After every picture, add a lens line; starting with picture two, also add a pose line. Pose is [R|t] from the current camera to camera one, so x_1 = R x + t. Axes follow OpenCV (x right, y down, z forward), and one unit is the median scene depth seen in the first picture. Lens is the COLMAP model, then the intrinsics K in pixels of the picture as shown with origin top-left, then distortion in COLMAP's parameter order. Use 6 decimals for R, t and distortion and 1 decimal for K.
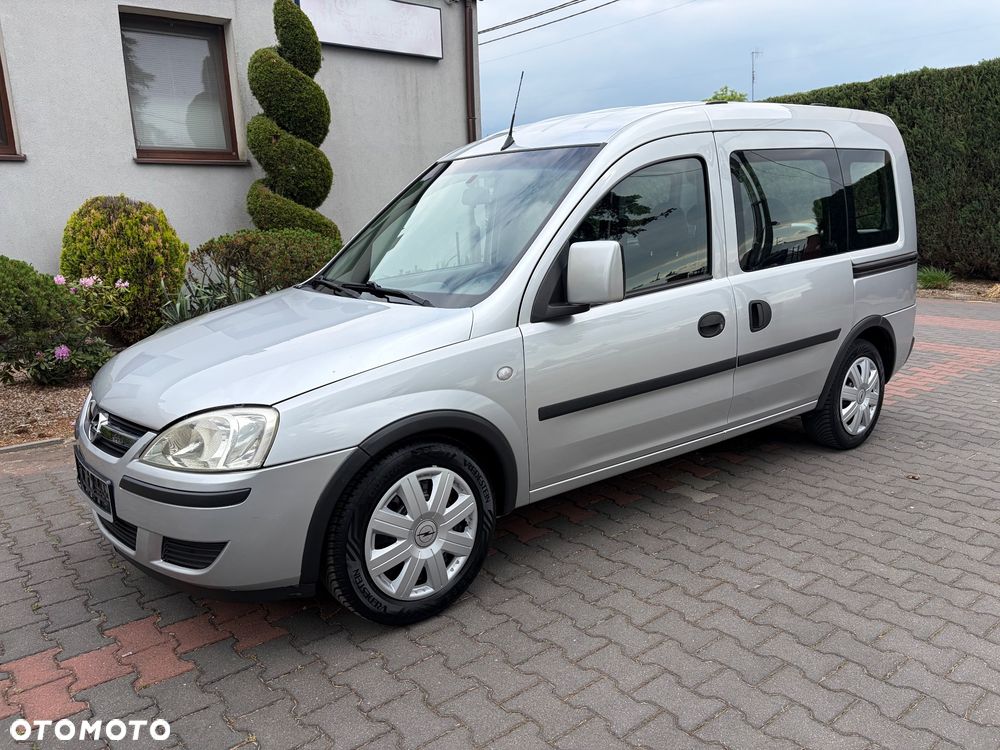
lens RADIAL K [[760.0, 0, 500.0], [0, 760.0, 375.0], [0, 0, 1]] dist [0.066586, -0.070313]
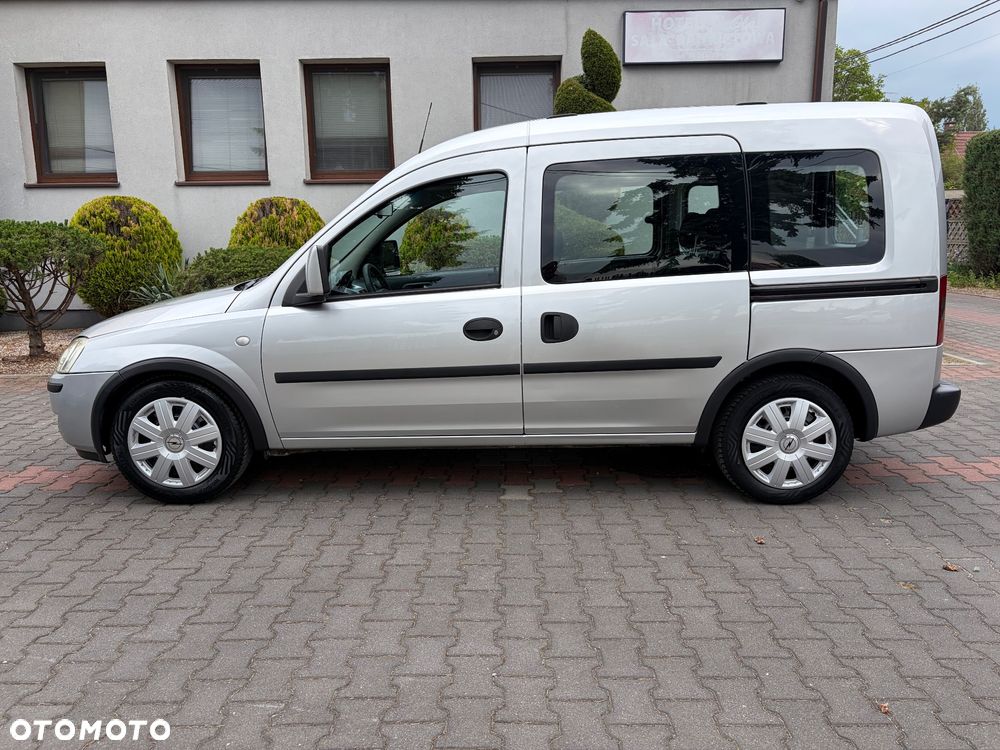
lens RADIAL K [[752.6, 0, 503.0], [0, 752.6, 370.7], [0, 0, 1]] dist [0.052624, -0.069048]
pose [[0.774722, 0.132293, -0.618307, 0.983268], [-0.137913, 0.989678, 0.038950, -0.054436], [0.617078, 0.055097, 0.784971, 0.195414]]
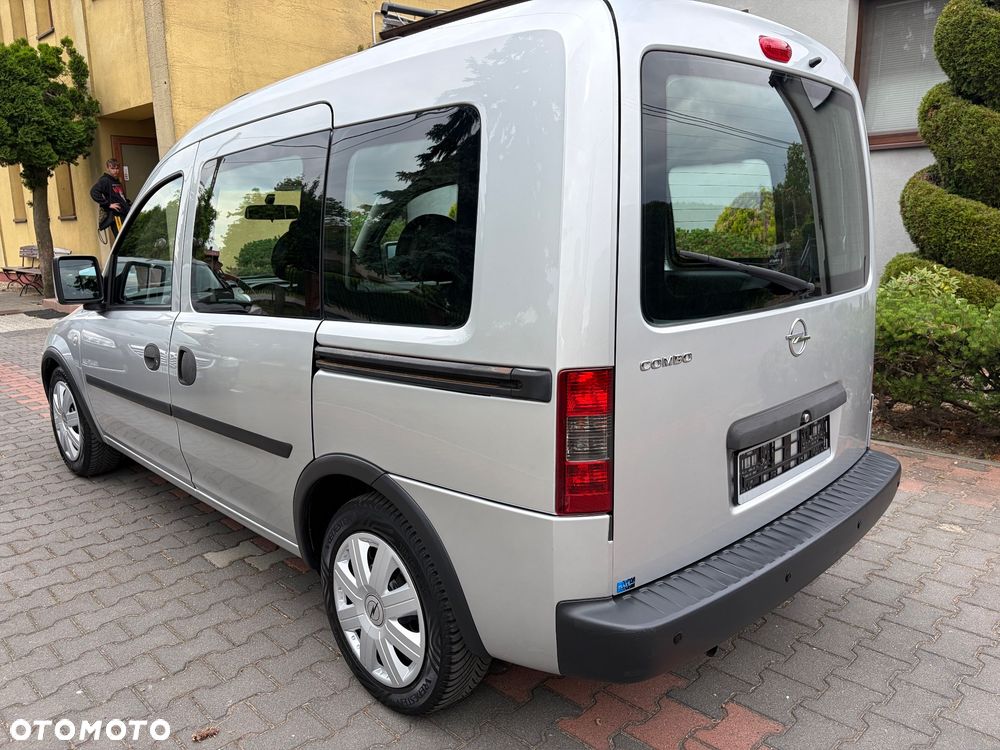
lens RADIAL K [[753.8, 0, 506.1], [0, 753.8, 378.3], [0, 0, 1]] dist [0.053988, -0.058307]
pose [[0.106910, 0.230154, -0.967264, 1.251784], [-0.190218, 0.959605, 0.207307, -0.322265], [0.975903, 0.161828, 0.146370, 1.320467]]
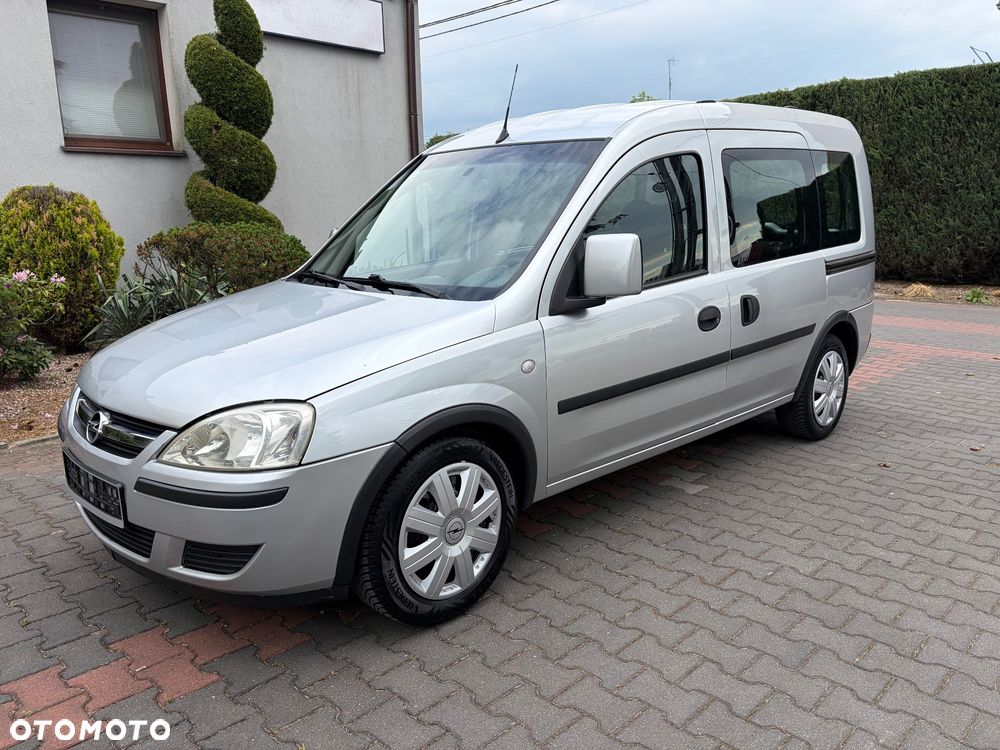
lens RADIAL K [[760.0, 0, 500.0], [0, 760.0, 375.0], [0, 0, 1]] dist [0.066586, -0.070313]
pose [[0.994660, -0.008292, 0.102868, -0.108605], [0.008321, 0.999965, 0.000147, 0.006823], [-0.102866, 0.000710, 0.994695, 0.016970]]
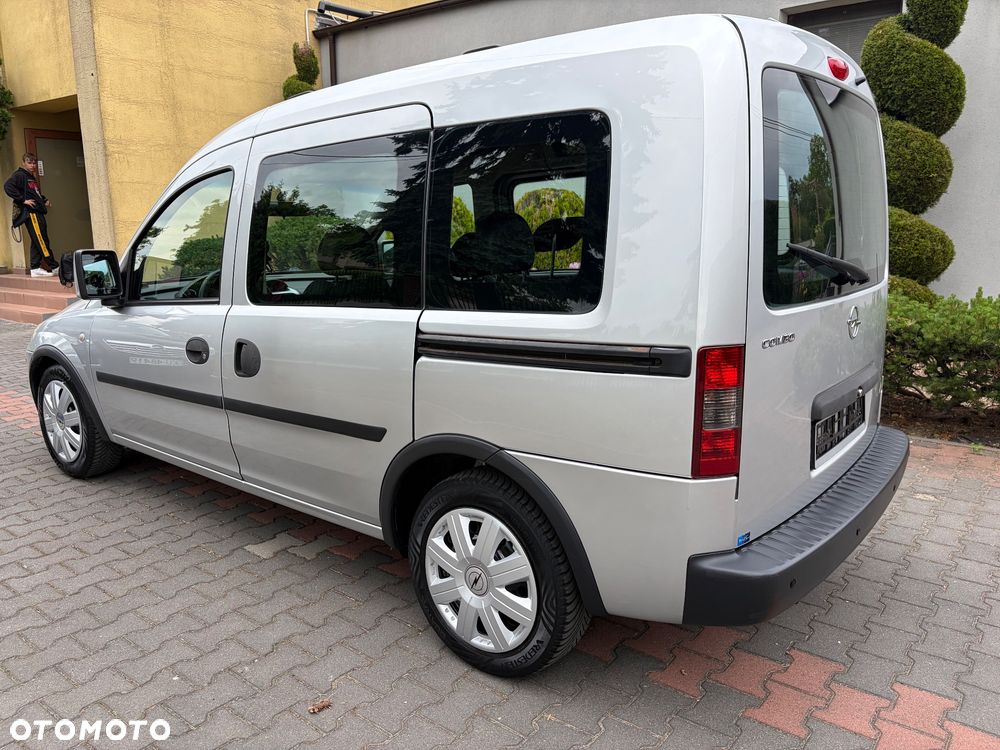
lens RADIAL K [[753.8, 0, 506.1], [0, 753.8, 378.3], [0, 0, 1]] dist [0.053988, -0.058307]
pose [[0.227409, 0.223453, -0.947815, 1.278404], [-0.200008, 0.963284, 0.179112, -0.281606], [0.953038, 0.148839, 0.263752, 1.146820]]
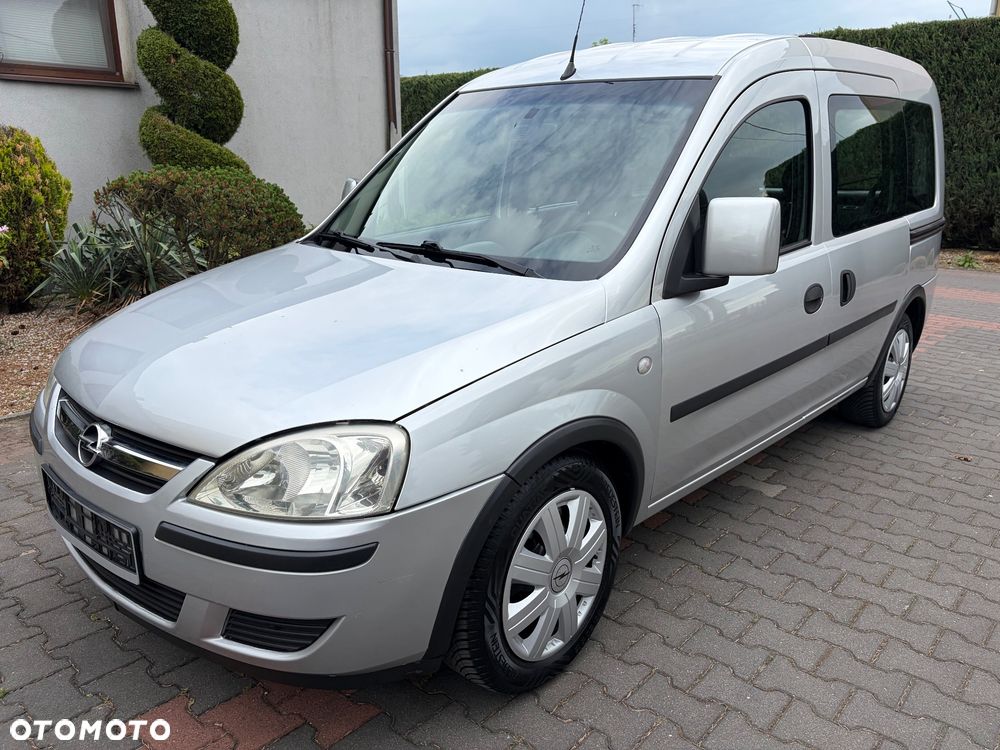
lens RADIAL K [[759.8, 0, 500.9], [0, 759.8, 381.1], [0, 0, 1]] dist [0.063736, -0.061362]
pose [[0.985727, -0.009250, 0.168100, -0.224304], [-0.002627, 0.997523, 0.070291, -0.033794], [-0.168334, -0.069729, 0.983261, 0.204235]]
